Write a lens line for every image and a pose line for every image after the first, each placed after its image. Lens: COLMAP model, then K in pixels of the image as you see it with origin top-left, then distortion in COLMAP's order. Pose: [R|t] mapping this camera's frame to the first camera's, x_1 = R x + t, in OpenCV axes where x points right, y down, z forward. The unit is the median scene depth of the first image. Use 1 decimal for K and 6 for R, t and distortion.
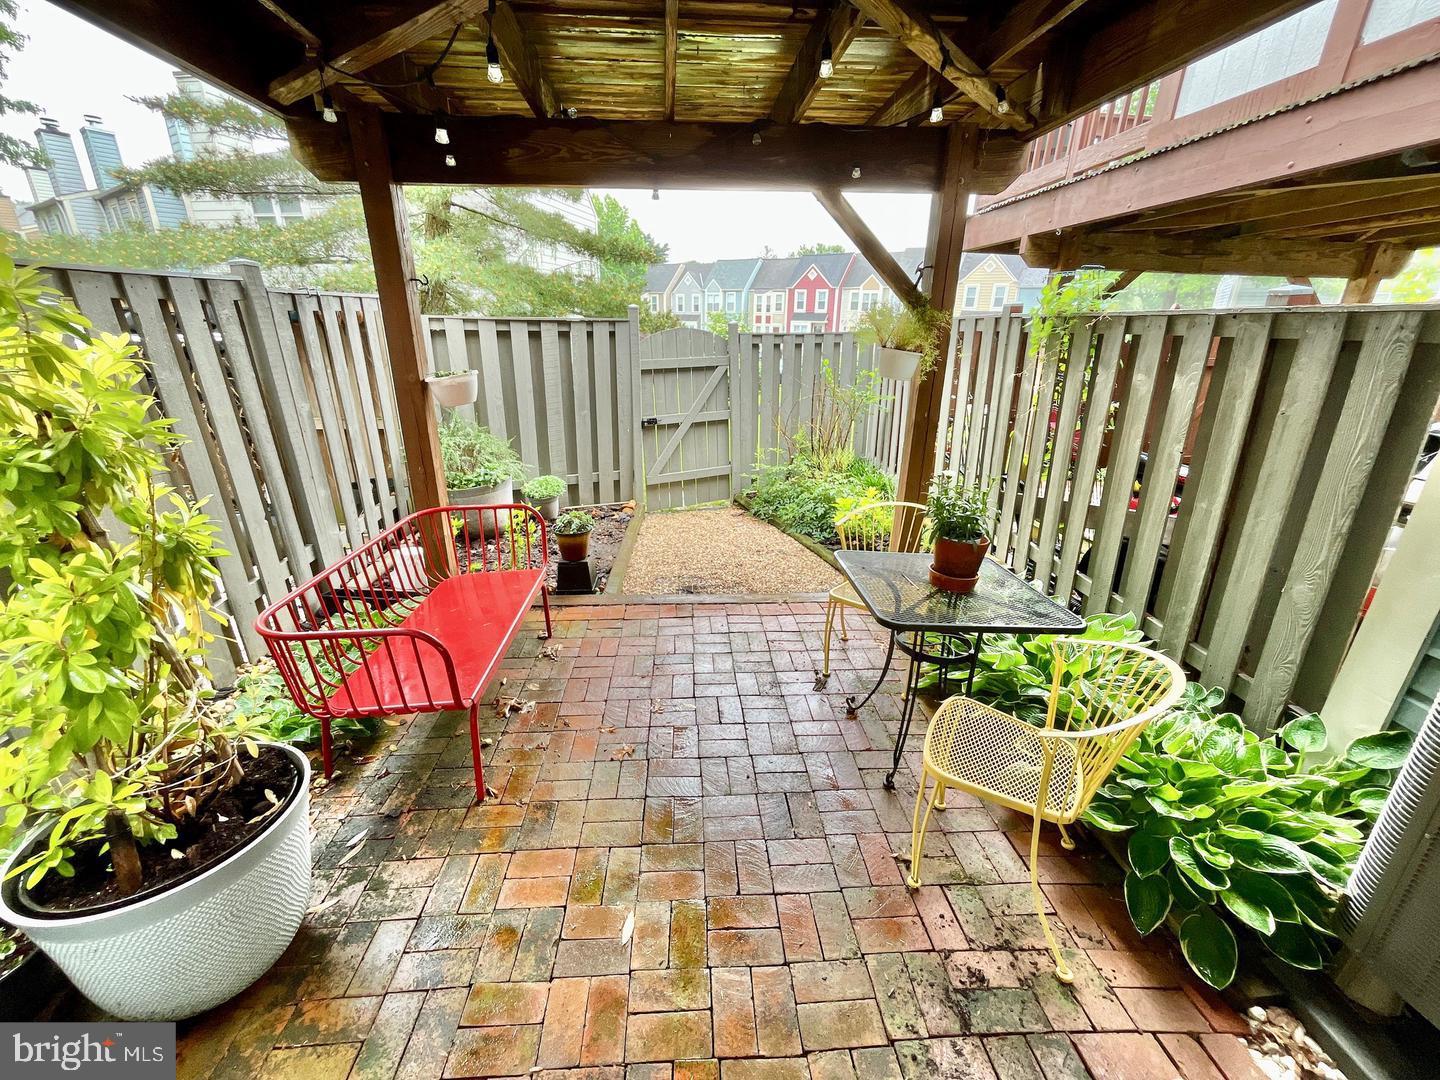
lens RADIAL K [[583.4, 0, 715.9], [0, 583.4, 543.2], [0, 0, 1]] dist [-0.002602, -0.000541]
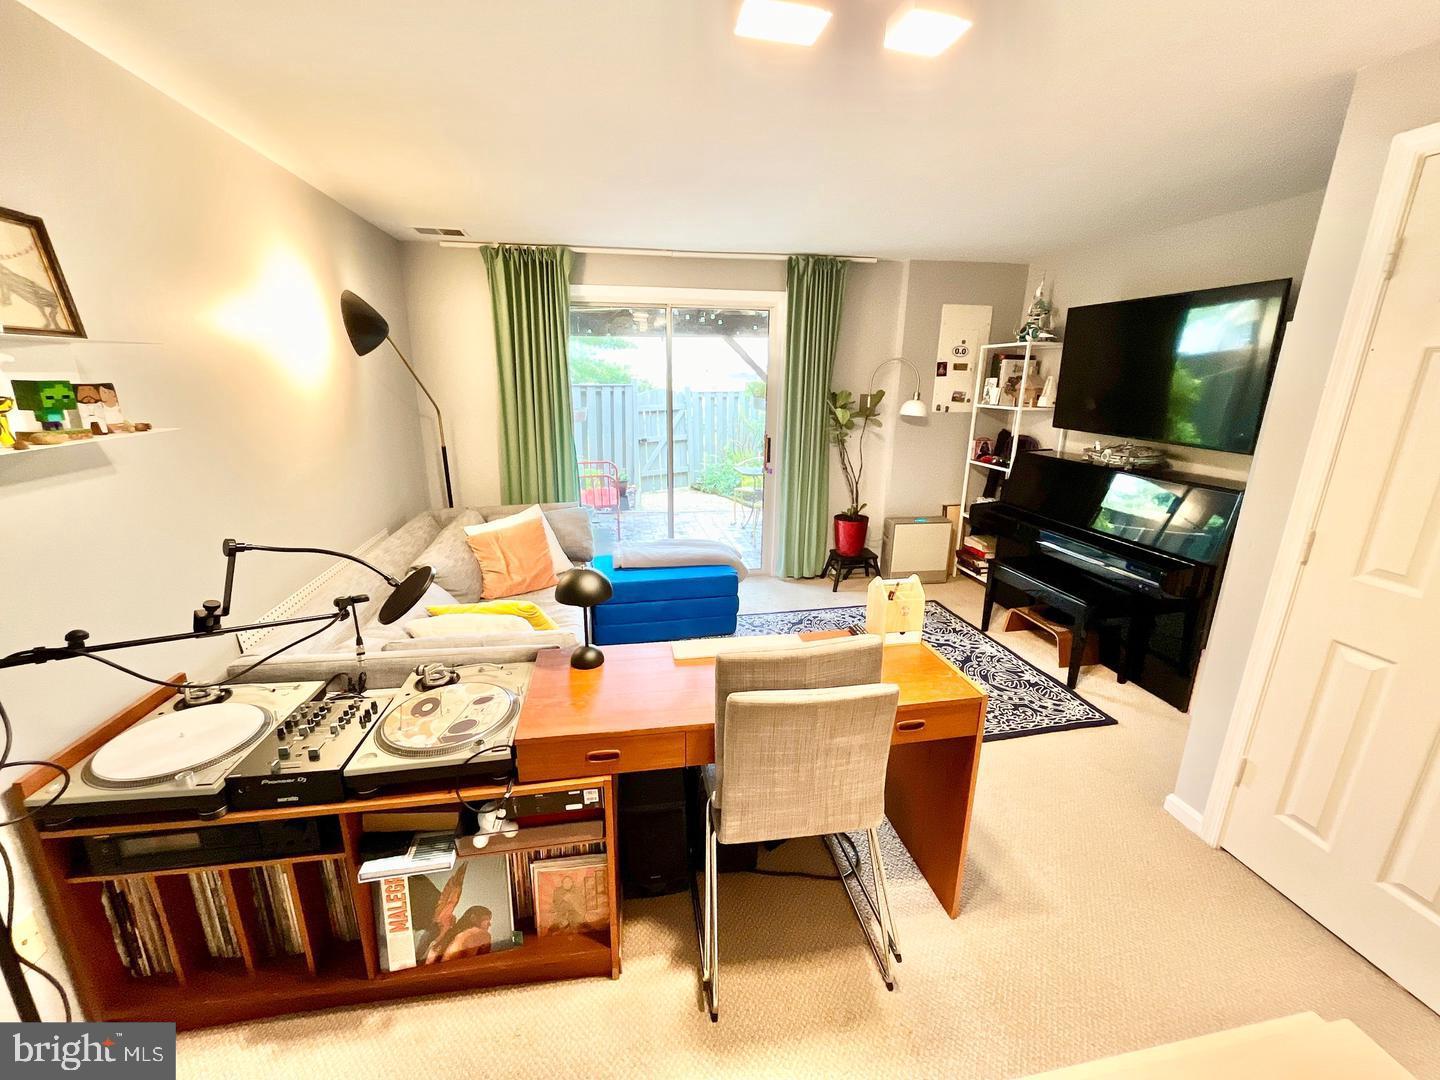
lens RADIAL K [[583.4, 0, 716.6], [0, 583.4, 537.9], [0, 0, 1]] dist [-0.002602, -0.000541]
pose [[0.994811, -0.038287, 0.094258, -0.068325], [0.047395, 0.994216, -0.096378, 0.267999], [-0.090023, 0.100345, 0.990872, -0.746237]]
